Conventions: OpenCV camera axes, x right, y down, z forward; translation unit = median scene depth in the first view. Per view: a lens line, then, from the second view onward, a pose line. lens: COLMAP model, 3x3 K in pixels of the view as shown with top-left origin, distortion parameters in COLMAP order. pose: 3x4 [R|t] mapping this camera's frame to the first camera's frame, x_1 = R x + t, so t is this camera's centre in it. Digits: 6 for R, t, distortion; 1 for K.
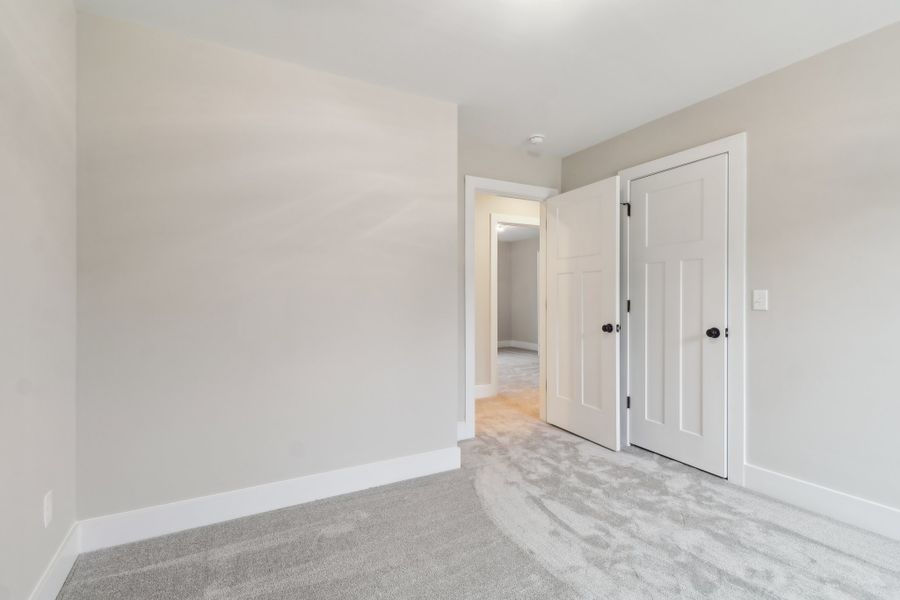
lens RADIAL K [[416.9, 0, 450.0], [0, 416.9, 300.0], [0, 0, 1]] dist [0.000808, -0.000032]
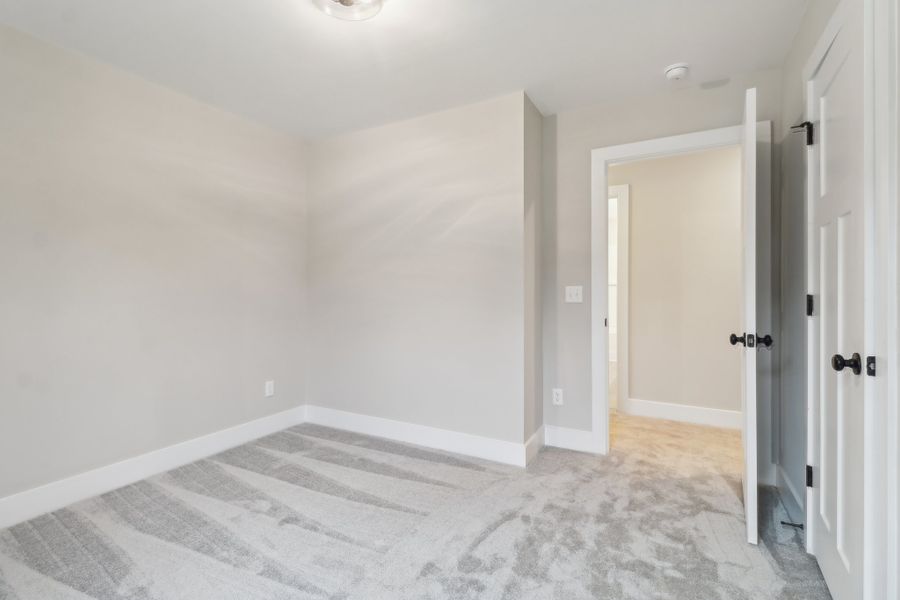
lens RADIAL K [[428.4, 0, 464.0], [0, 428.4, 296.7], [0, 0, 1]] dist [-0.000662, -0.000451]
pose [[0.538160, 0.009395, -0.842790, 0.778285], [-0.003304, 0.999954, 0.009037, -0.001086], [0.842836, -0.002079, 0.538166, 0.348724]]
